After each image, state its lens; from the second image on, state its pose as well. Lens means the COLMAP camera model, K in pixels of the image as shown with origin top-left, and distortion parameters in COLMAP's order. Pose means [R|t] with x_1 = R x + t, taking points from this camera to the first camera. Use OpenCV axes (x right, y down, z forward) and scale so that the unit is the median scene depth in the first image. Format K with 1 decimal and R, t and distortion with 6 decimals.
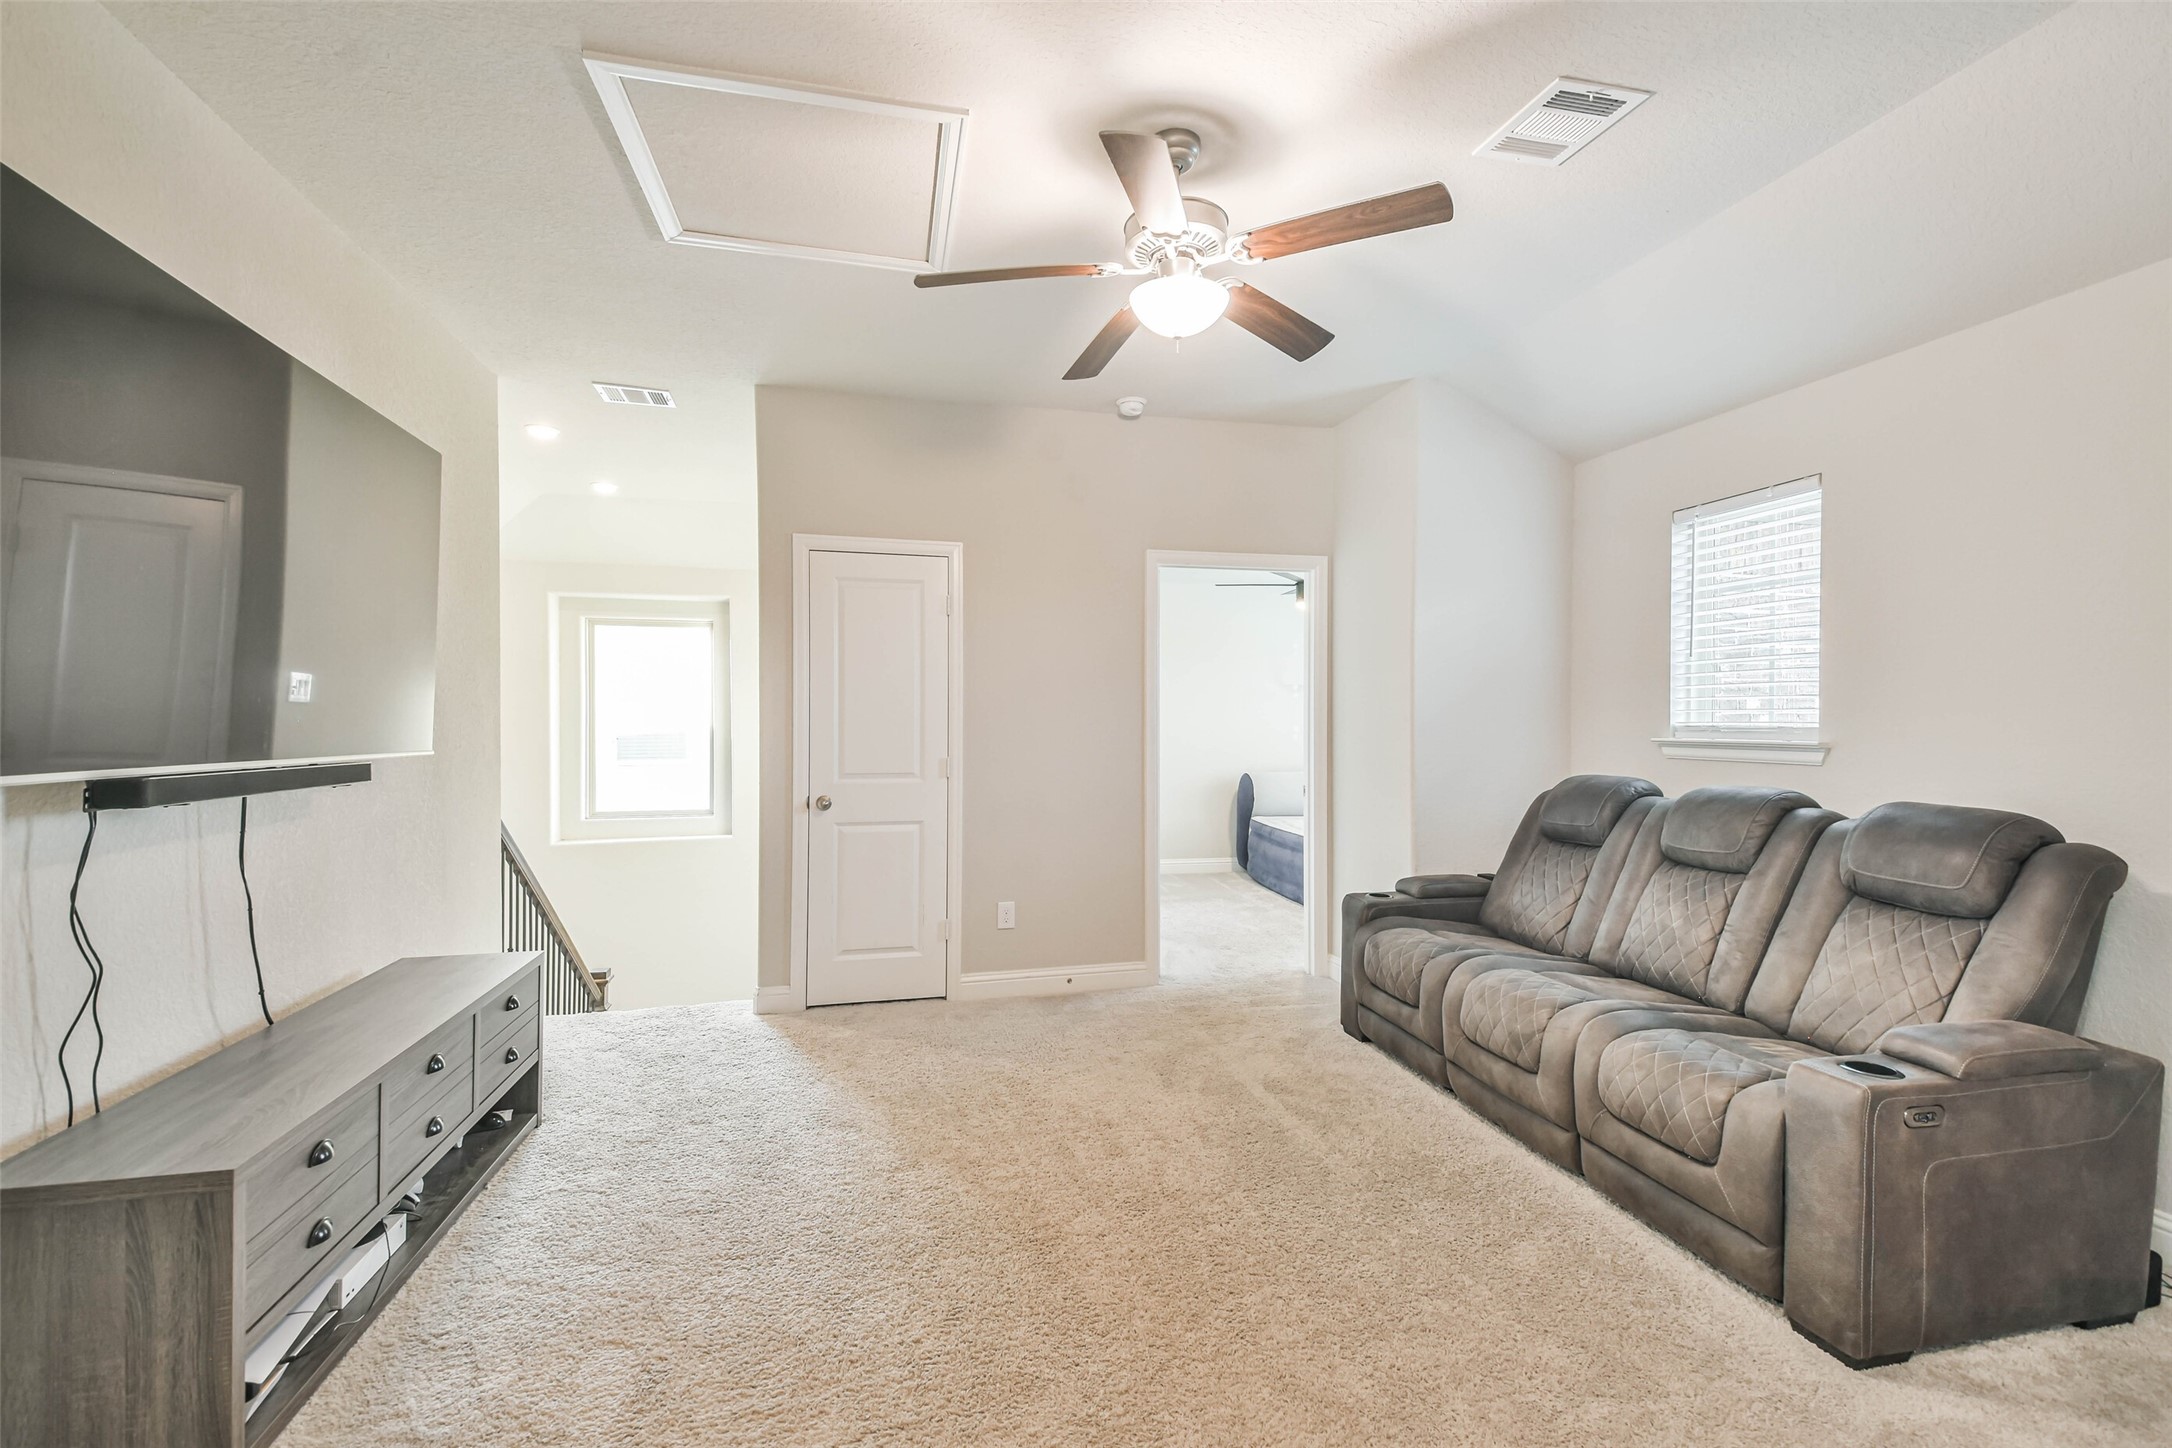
lens RADIAL K [[948.2, 0, 1088.4], [0, 948.2, 718.0], [0, 0, 1]] dist [0.088133, -0.036802]
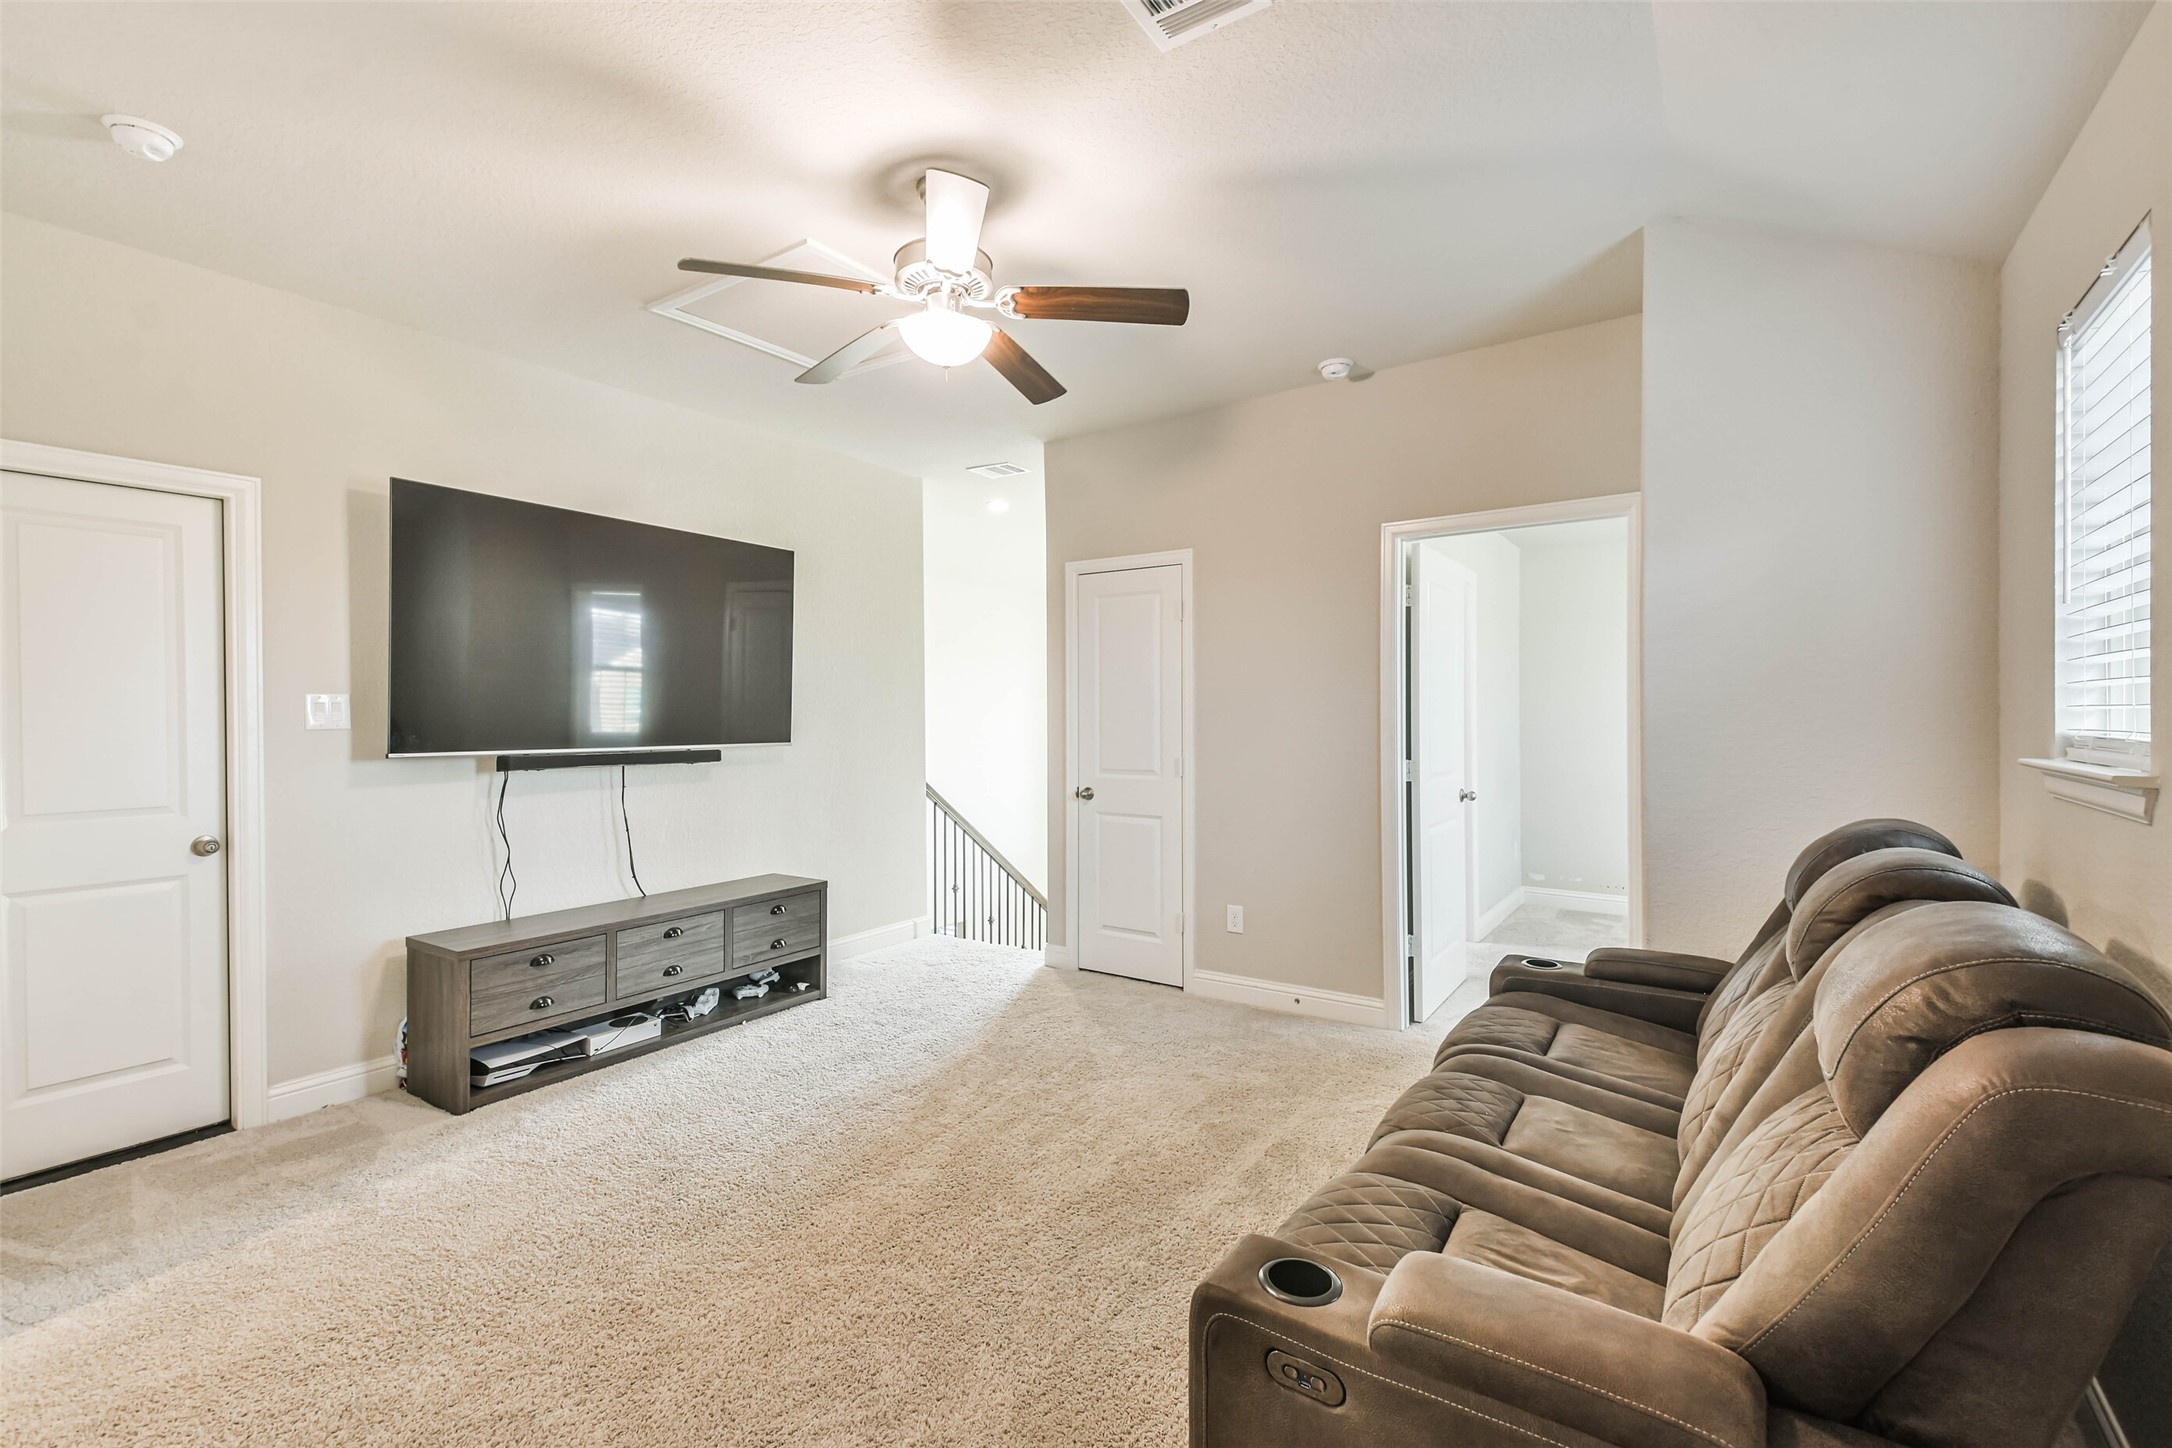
lens RADIAL K [[948.2, 0, 1088.4], [0, 948.2, 718.0], [0, 0, 1]] dist [0.088133, -0.036802]
pose [[0.681205, -0.002103, -0.732089, 0.608390], [0.006646, 0.999972, 0.003311, -0.006547], [0.732062, -0.007121, 0.681201, 0.245879]]
